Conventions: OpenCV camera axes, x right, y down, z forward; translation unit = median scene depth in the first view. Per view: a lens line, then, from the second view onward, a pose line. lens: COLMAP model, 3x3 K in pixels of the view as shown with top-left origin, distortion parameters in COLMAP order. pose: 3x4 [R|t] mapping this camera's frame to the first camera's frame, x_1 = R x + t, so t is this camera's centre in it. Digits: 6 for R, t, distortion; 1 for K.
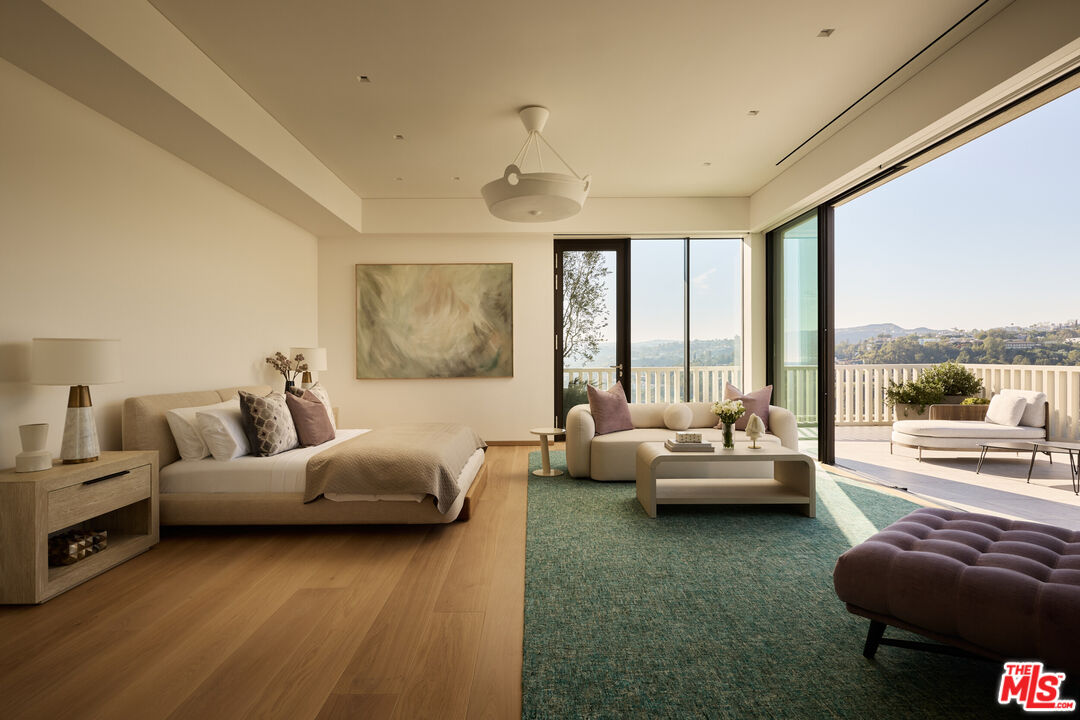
lens RADIAL K [[554.1, 0, 540.5], [0, 554.1, 355.7], [0, 0, 1]] dist [-0.003946, 0.001226]
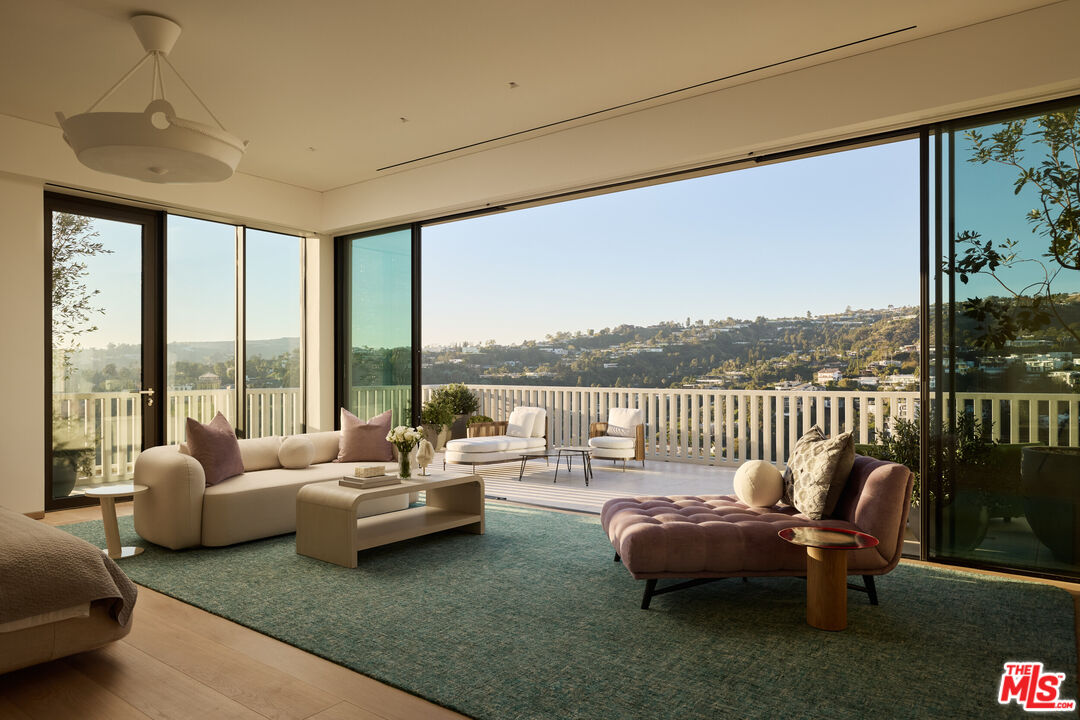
lens RADIAL K [[731.4, 0, 542.9], [0, 731.4, 368.8], [0, 0, 1]] dist [-0.008056, -0.004884]
pose [[0.572786, 0.011850, 0.819619, -0.593909], [-0.009172, 0.999926, -0.008047, -0.011157], [-0.819654, -0.002908, 0.572852, 0.114653]]
